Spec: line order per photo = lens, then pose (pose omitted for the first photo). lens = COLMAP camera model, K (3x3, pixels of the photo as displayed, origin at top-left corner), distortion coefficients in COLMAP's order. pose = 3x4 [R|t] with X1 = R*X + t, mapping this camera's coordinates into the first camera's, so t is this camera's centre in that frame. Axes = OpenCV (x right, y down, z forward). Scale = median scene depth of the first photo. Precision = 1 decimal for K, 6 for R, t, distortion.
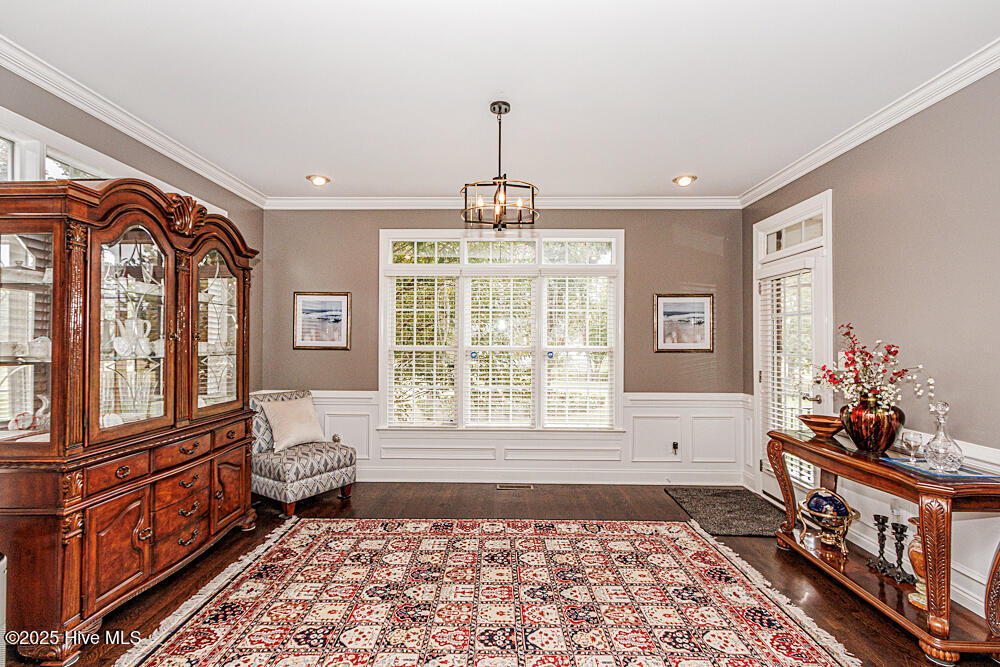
lens RADIAL K [[459.6, 0, 500.0], [0, 459.6, 333.5], [0, 0, 1]] dist [-0.000809, -0.000149]
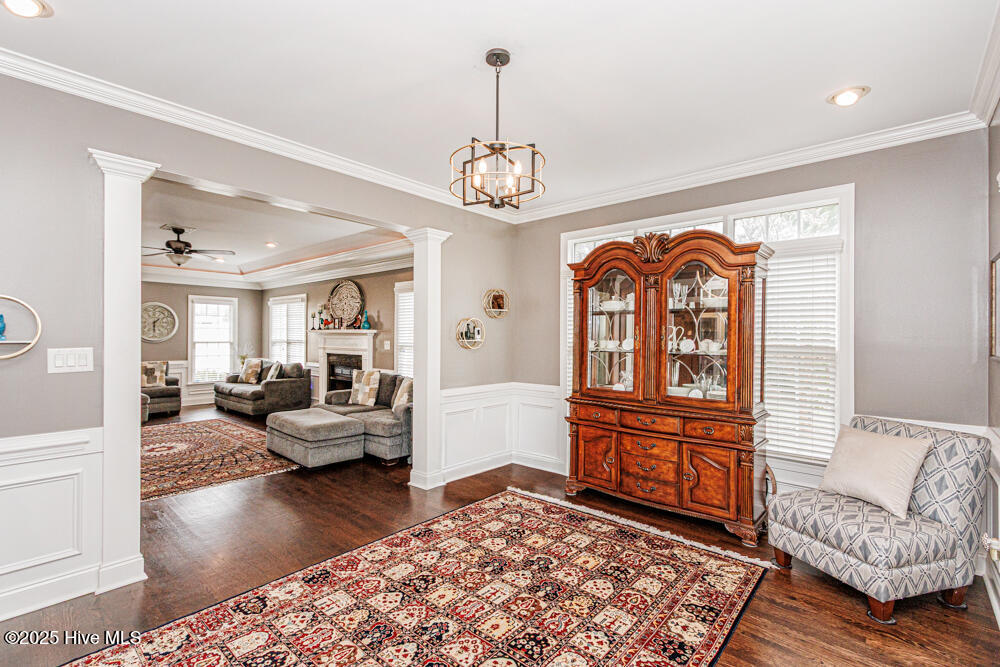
lens RADIAL K [[459.6, 0, 500.0], [0, 459.6, 333.5], [0, 0, 1]] dist [-0.000809, -0.000149]
pose [[-0.656875, -0.009752, -0.753936, 0.681376], [-0.000360, 0.999920, -0.012620, 0.009959], [0.753999, -0.008018, -0.656827, 1.701736]]
